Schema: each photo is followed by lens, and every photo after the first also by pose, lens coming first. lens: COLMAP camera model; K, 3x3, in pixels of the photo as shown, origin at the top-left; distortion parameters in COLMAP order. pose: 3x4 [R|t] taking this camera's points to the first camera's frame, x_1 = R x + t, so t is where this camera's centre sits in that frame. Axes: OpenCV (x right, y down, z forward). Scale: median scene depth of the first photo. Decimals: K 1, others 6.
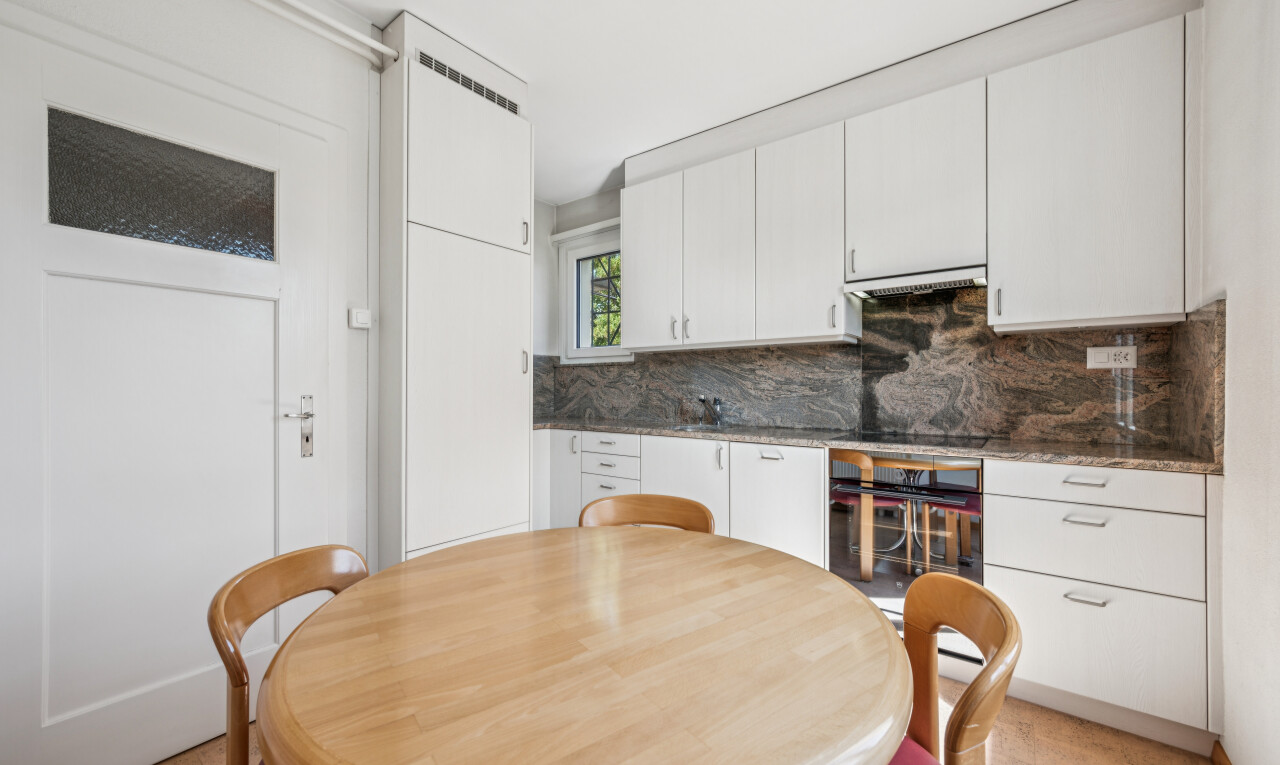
lens RADIAL K [[512.3, 0, 637.6], [0, 512.3, 386.0], [0, 0, 1]] dist [-0.002447, -0.000144]
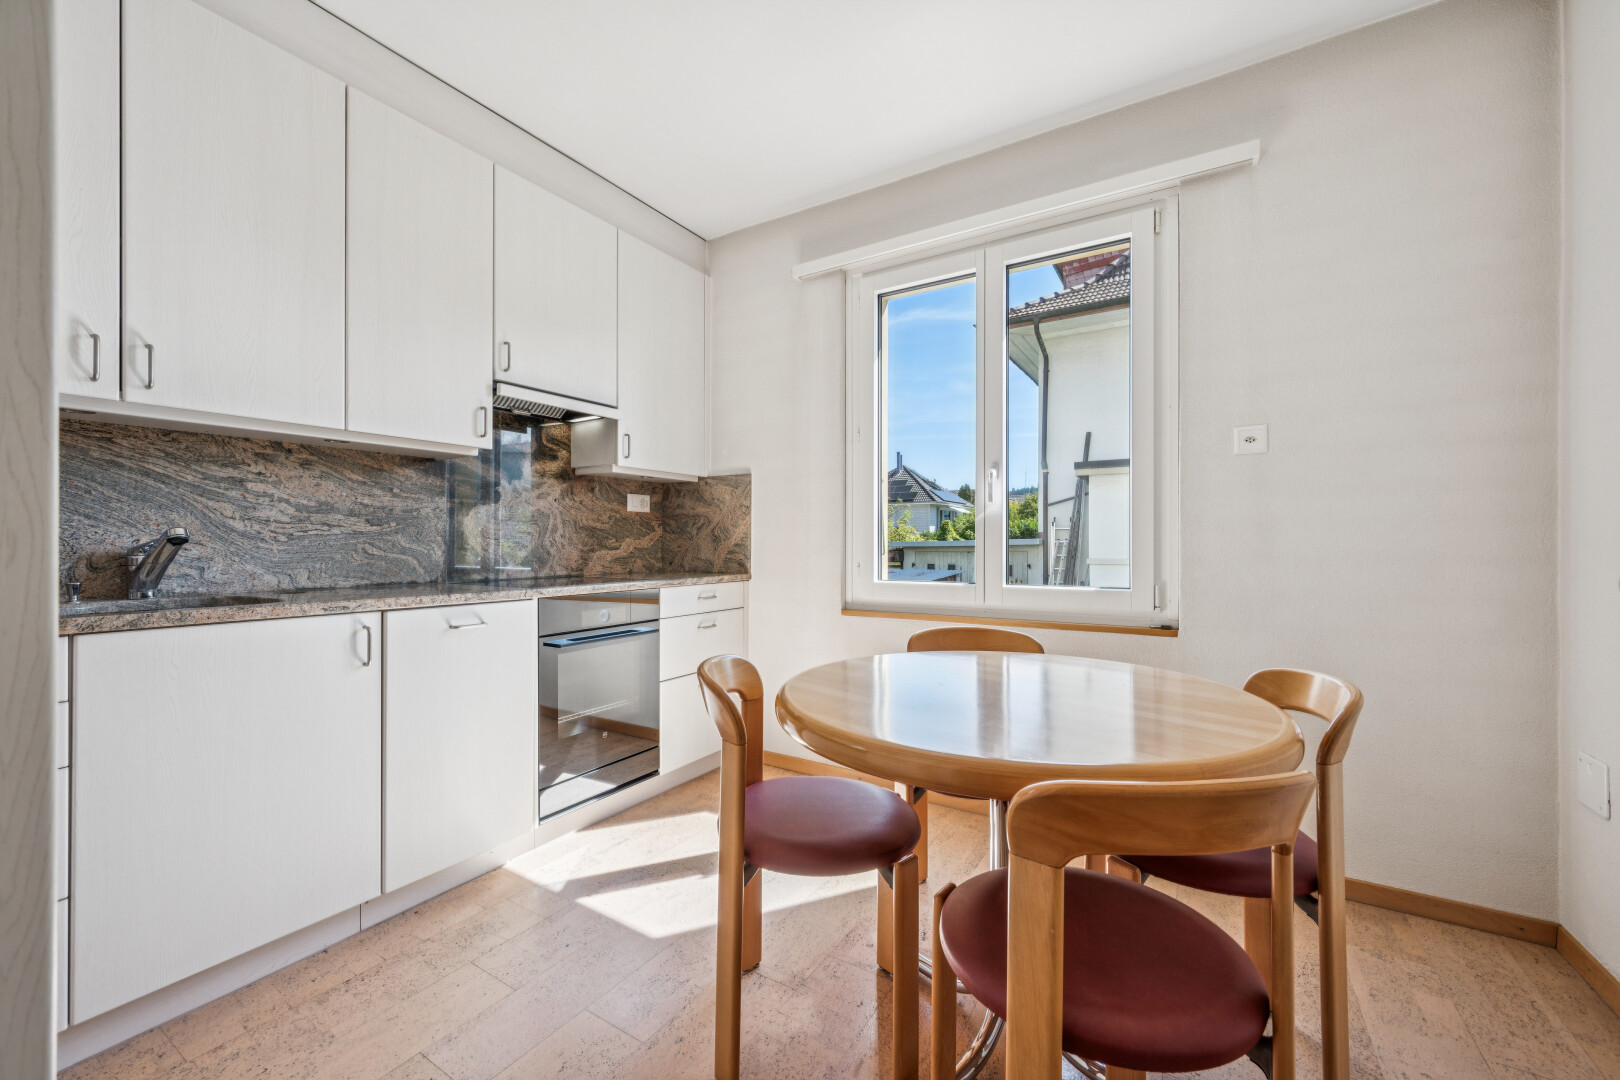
lens RADIAL K [[631.6, 0, 819.9], [0, 631.6, 538.3], [0, 0, 1]] dist [0.000846, 0.000003]
pose [[-0.114490, 0.004706, 0.993413, -0.536974], [-0.006722, 0.999962, -0.005511, 0.029097], [-0.993402, -0.007309, -0.114454, 0.600112]]
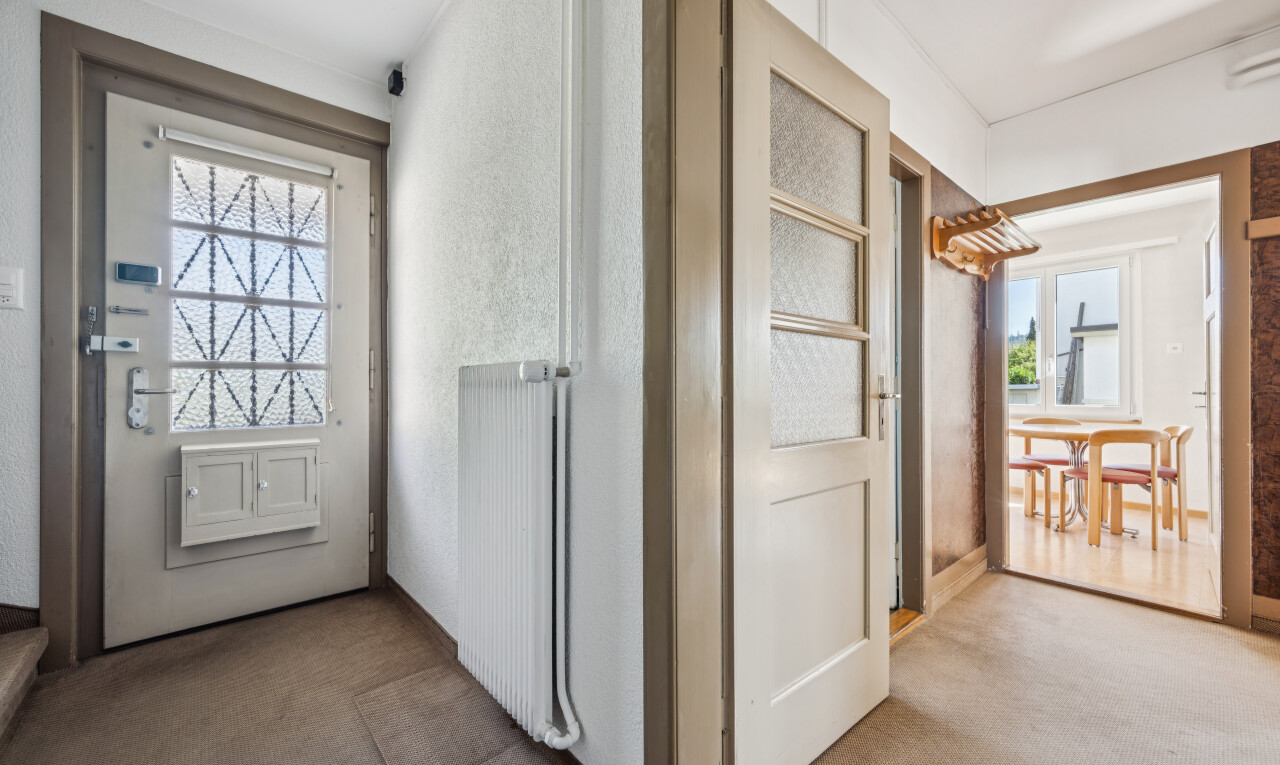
lens RADIAL K [[512.3, 0, 637.8], [0, 512.3, 385.2], [0, 0, 1]] dist [-0.002447, -0.000144]
pose [[0.187645, 0.003237, 0.982232, -1.540259], [-0.002099, 0.999994, -0.002895, 0.027417], [-0.982235, -0.001518, 0.187651, 1.233645]]
